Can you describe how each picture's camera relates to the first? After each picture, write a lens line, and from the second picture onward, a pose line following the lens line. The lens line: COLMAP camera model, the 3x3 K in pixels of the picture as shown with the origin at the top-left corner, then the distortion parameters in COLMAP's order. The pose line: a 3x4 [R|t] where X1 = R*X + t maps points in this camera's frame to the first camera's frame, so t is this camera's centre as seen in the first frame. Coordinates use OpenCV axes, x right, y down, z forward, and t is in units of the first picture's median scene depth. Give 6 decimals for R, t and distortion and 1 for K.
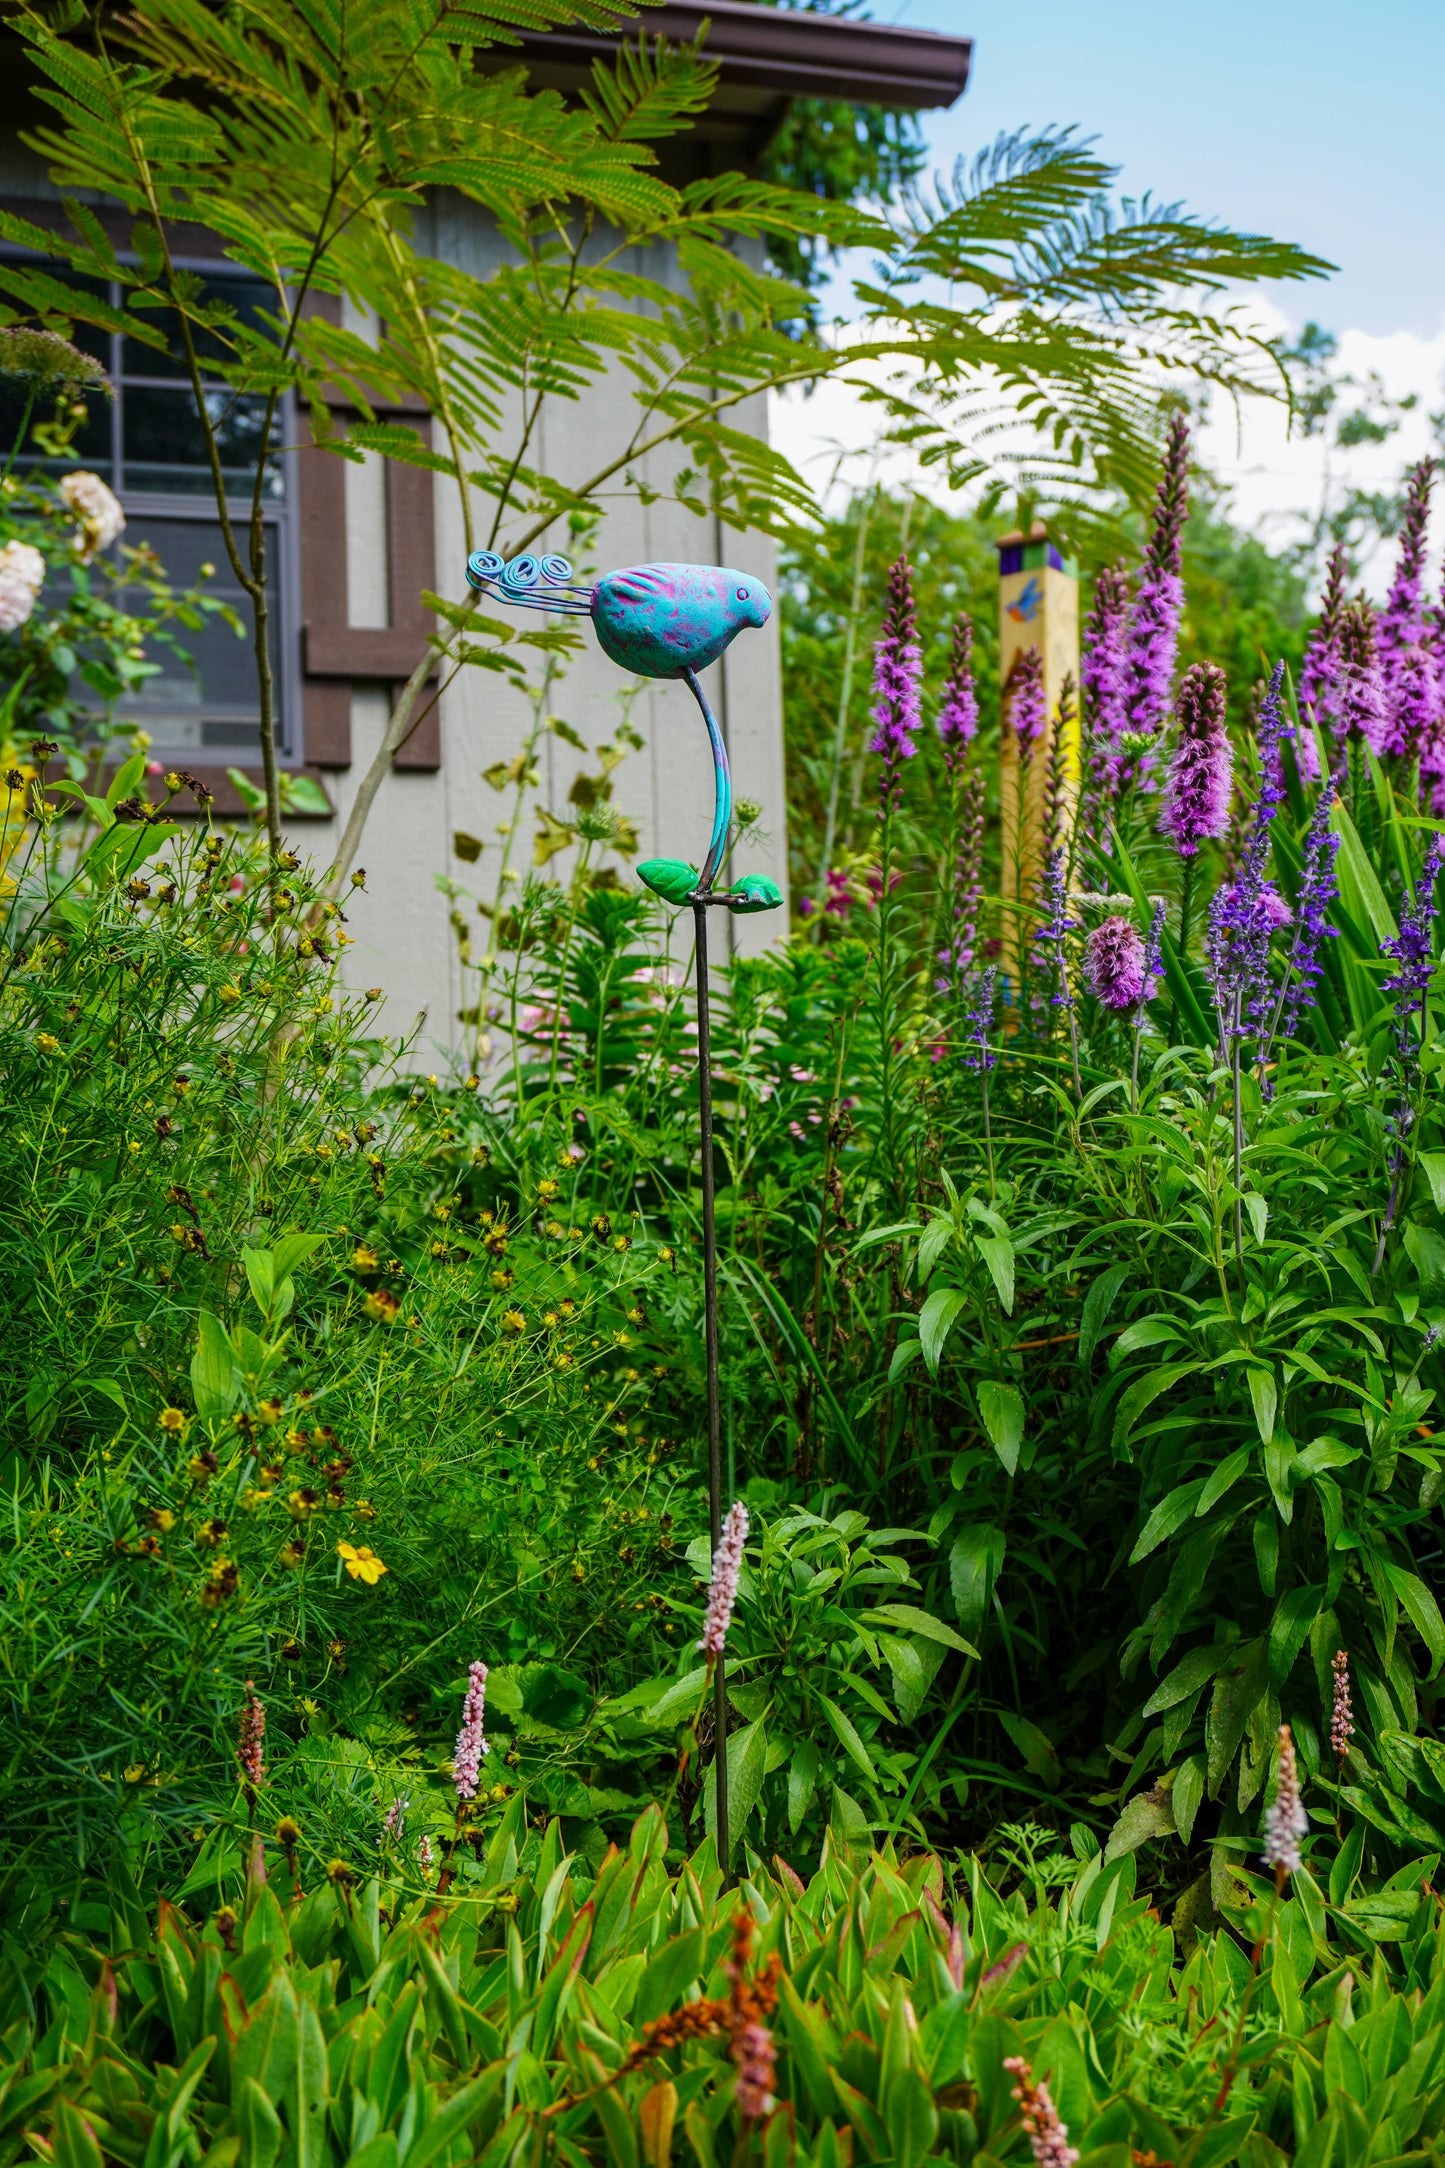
lens RADIAL K [[2352.4, 0, 730.7], [0, 2352.4, 1099.7], [0, 0, 1]] dist [-0.024597, 0.000000]
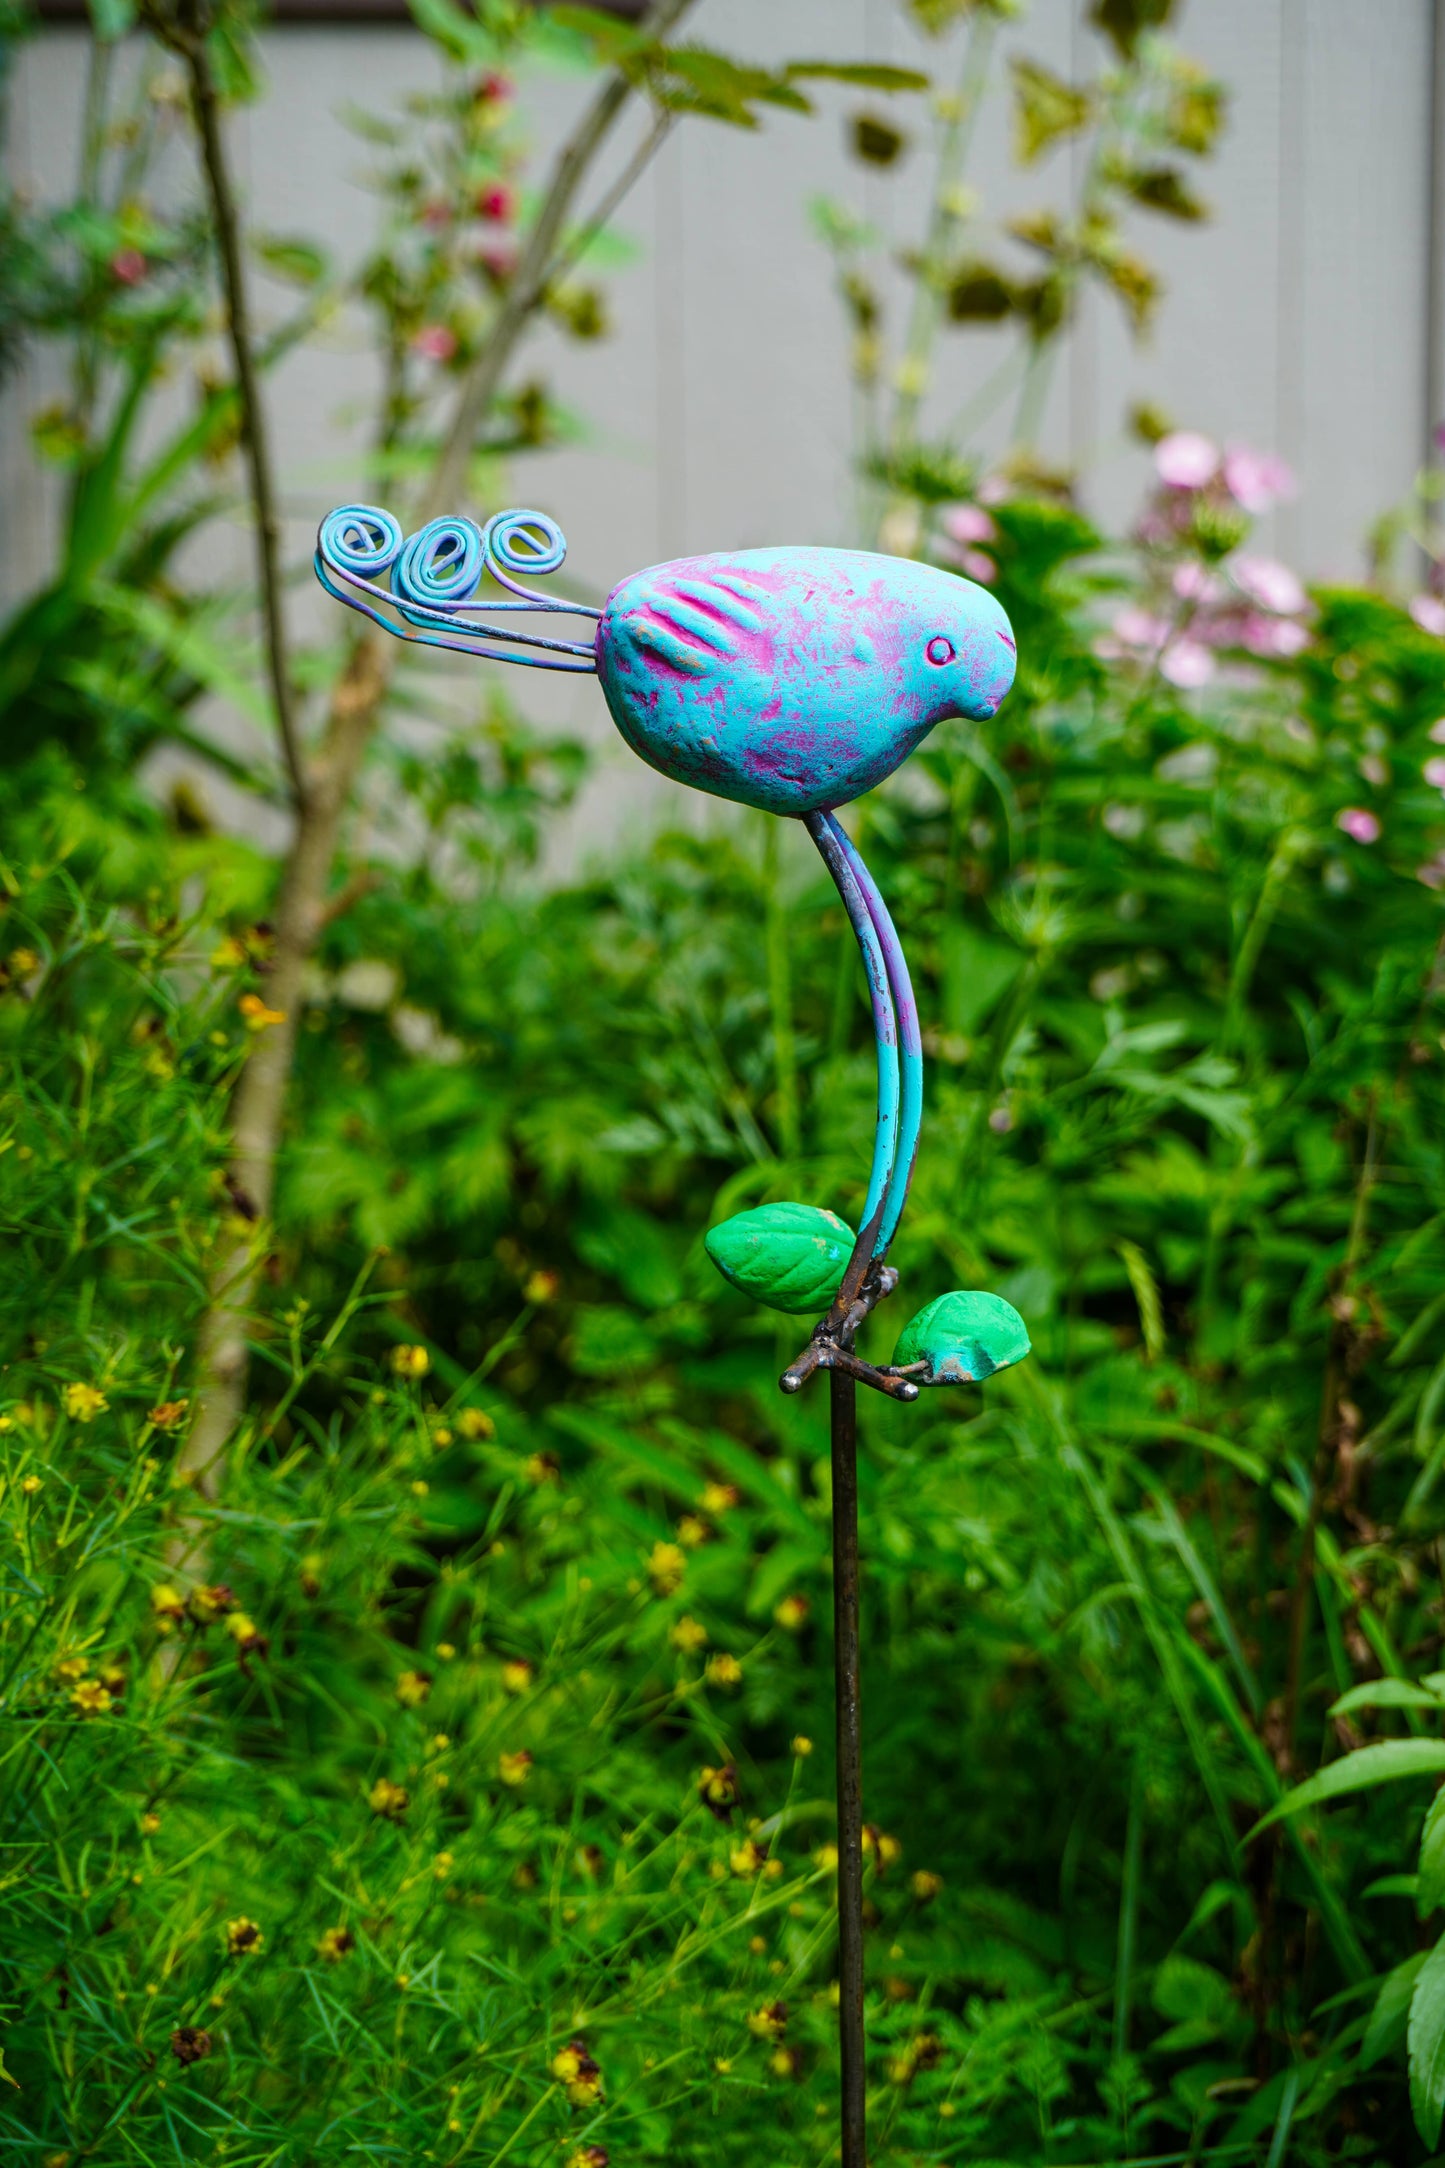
lens RADIAL K [[4221.2, 0, 697.0], [0, 4221.2, 1041.5], [0, 0, 1]] dist [0.030222, 0.000000]
pose [[0.980370, 0.044970, -0.191968, 0.089955], [-0.007977, 0.981892, 0.189274, -0.236643], [0.197004, -0.184027, 0.962976, 0.209685]]
